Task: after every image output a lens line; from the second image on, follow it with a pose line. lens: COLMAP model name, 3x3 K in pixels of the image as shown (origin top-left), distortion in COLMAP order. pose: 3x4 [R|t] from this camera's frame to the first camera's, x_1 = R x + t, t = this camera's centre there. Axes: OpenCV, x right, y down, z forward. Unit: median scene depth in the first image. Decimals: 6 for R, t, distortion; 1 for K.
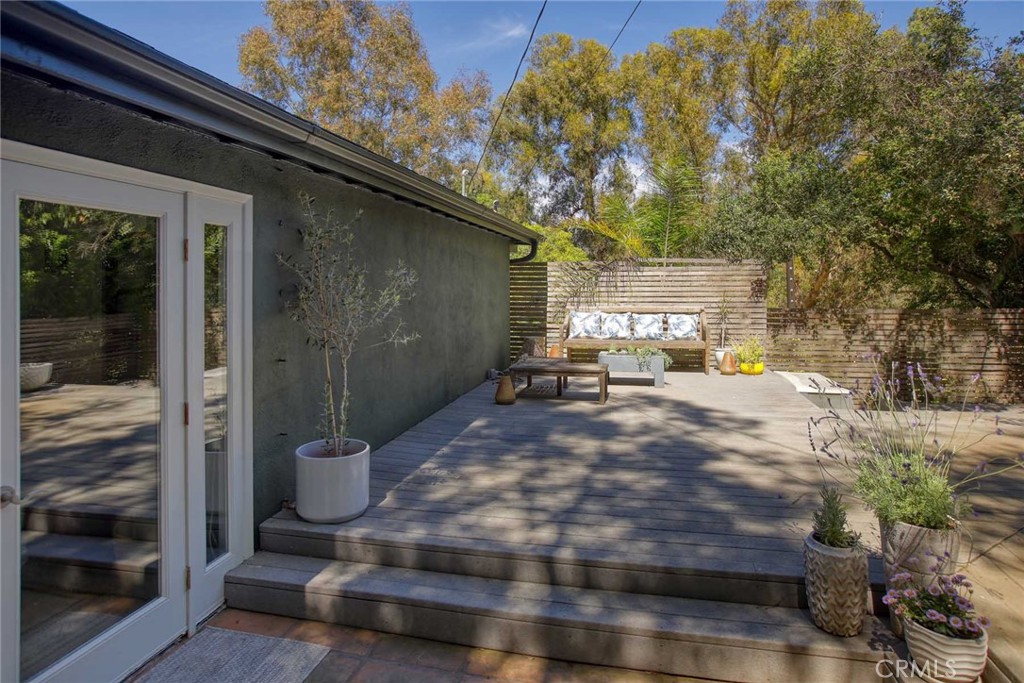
lens RADIAL K [[611.6, 0, 511.0], [0, 611.6, 298.5], [0, 0, 1]] dist [-0.023165, 0.000129]
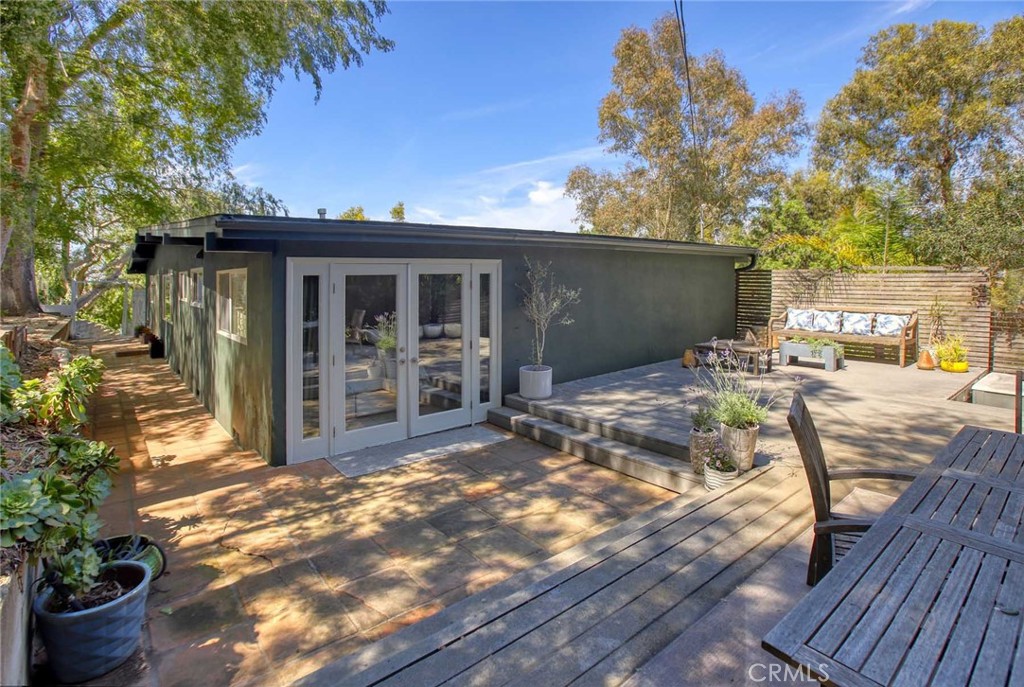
lens RADIAL K [[490.6, 0, 512.0], [0, 490.6, 343.5], [0, 0, 1]] dist [0.000112, 0.000052]
pose [[0.804308, 0.080435, -0.588743, 0.251467], [-0.011626, 0.992736, 0.119746, -0.023197], [0.594098, -0.089468, 0.799401, -0.180256]]
